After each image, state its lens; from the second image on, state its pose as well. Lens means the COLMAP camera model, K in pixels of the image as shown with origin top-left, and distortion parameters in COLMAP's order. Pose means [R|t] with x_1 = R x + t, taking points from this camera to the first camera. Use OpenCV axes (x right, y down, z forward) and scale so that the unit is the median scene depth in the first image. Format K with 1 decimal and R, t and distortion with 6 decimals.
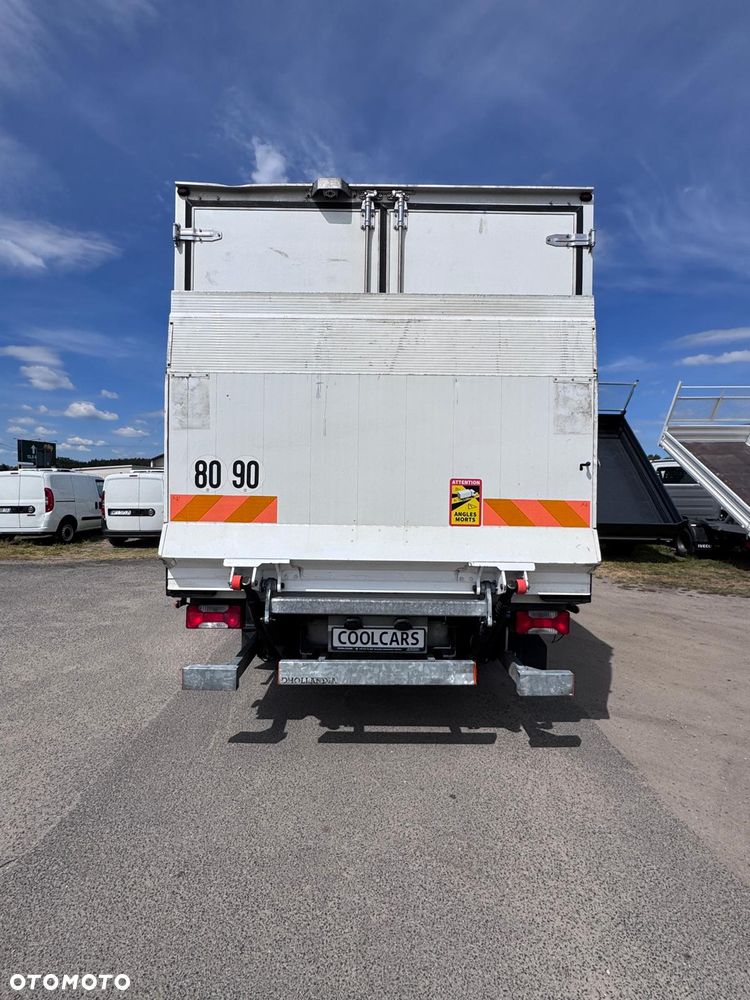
lens RADIAL K [[465.9, 0, 371.9], [0, 465.9, 504.5], [0, 0, 1]] dist [-0.002328, 0.000427]
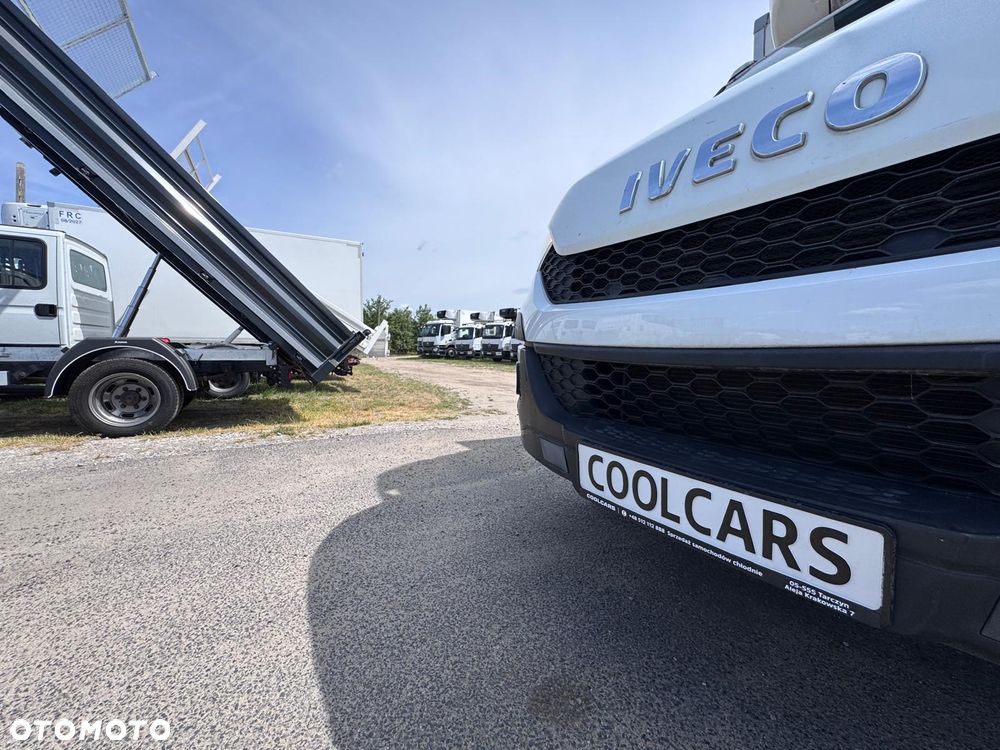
lens RADIAL K [[401.5, 0, 500.0], [0, 401.5, 375.0], [0, 0, 1]] dist [-0.000908, -0.000080]
pose [[0.537190, 0.047923, -0.842099, 0.166877], [0.021477, 0.997284, 0.070455, 0.182203], [0.843188, -0.055933, 0.534702, 0.764501]]
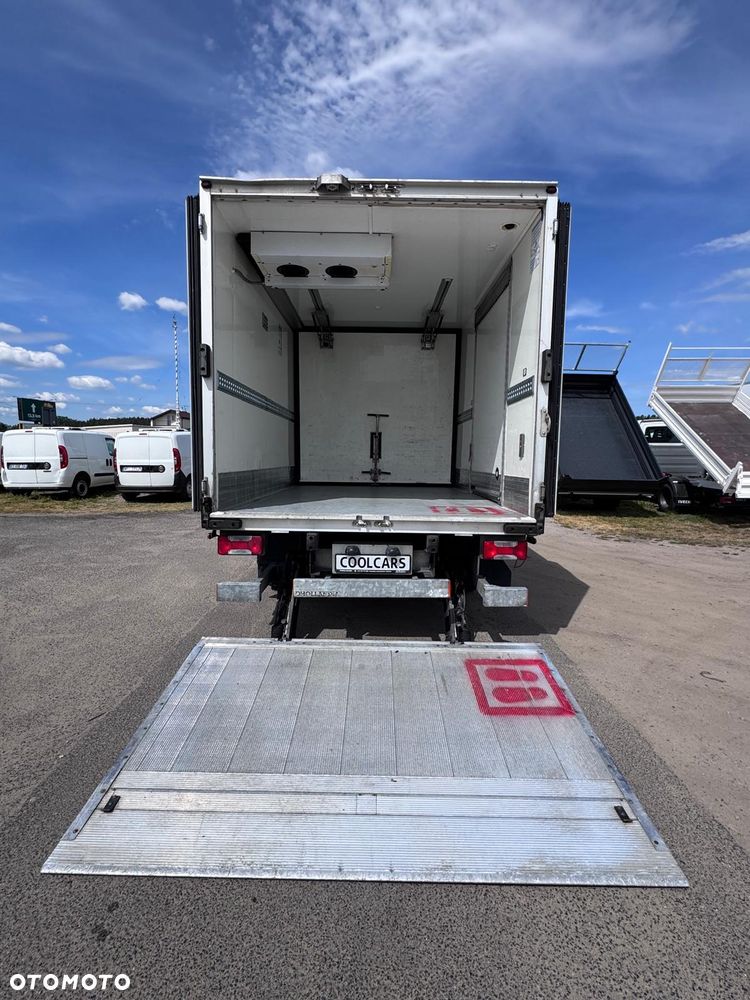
lens RADIAL K [[465.9, 0, 371.9], [0, 465.9, 504.5], [0, 0, 1]] dist [-0.002328, 0.000427]
pose [[0.999998, 0.002185, -0.000371, 0.011708], [-0.002145, 0.996407, 0.084672, 0.027626], [0.000554, -0.084671, 0.996409, -0.222913]]
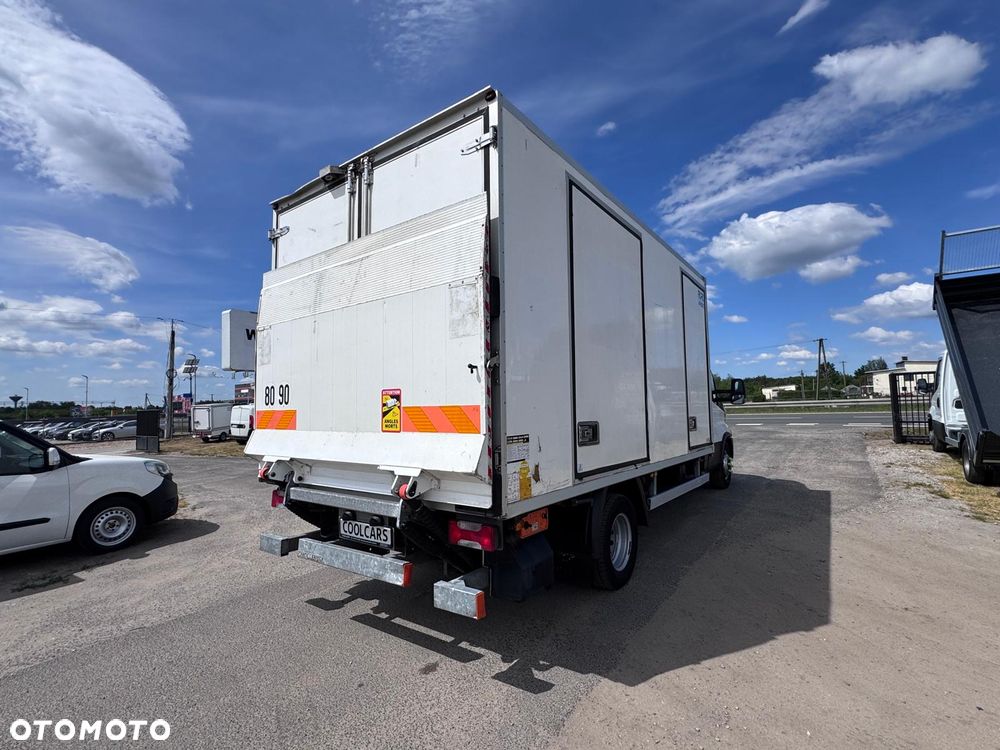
lens RADIAL K [[476.7, 0, 495.0], [0, 476.7, 376.1], [0, 0, 1]] dist [0.001834, 0.000460]
pose [[0.799700, -0.071329, -0.596148, 0.999867], [0.018218, 0.995343, -0.094655, 0.023980], [0.600124, 0.064835, 0.797275, 0.232991]]
